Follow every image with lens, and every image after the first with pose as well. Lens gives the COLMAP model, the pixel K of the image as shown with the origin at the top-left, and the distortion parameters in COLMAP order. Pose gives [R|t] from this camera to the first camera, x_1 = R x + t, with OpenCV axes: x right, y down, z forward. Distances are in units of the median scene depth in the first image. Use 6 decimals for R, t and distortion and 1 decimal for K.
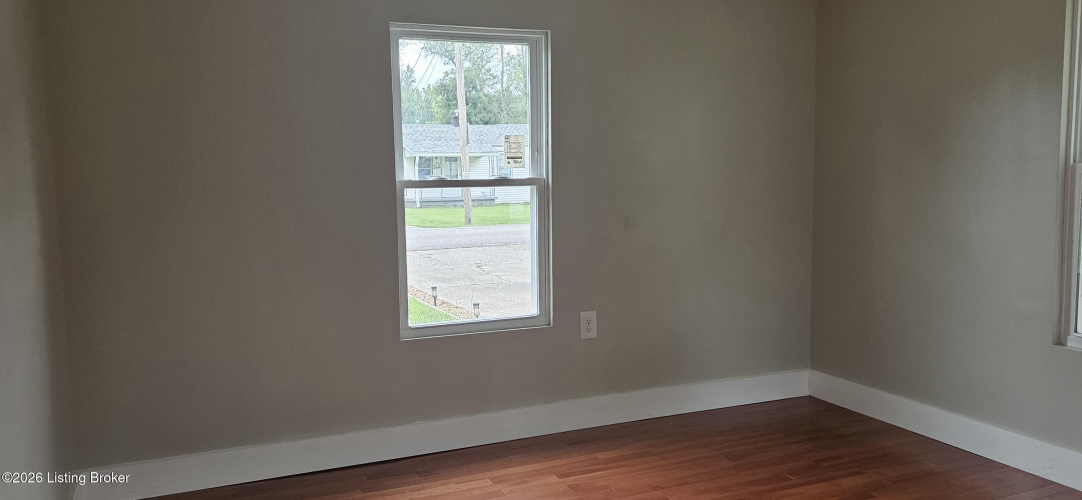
lens RADIAL K [[804.5, 0, 537.2], [0, 804.5, 232.9], [0, 0, 1]] dist [0.095724, -0.167363]
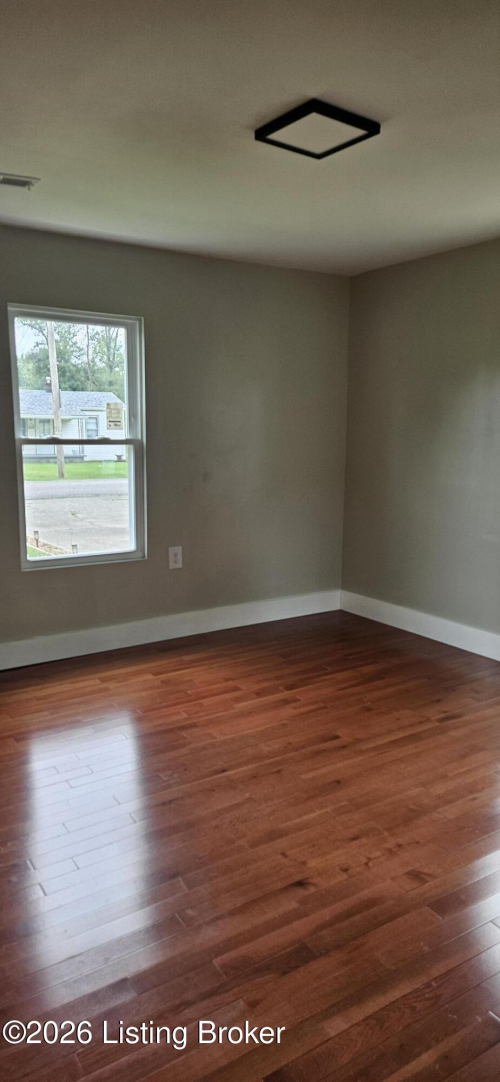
lens RADIAL K [[725.9, 0, 250.0], [0, 725.9, 541.0], [0, 0, 1]] dist [0.002167, 0.000197]
pose [[0.979278, -0.004566, 0.202470, -0.047921], [-0.009180, 0.997717, 0.066905, 0.010635], [-0.202314, -0.067377, 0.977000, -0.117890]]
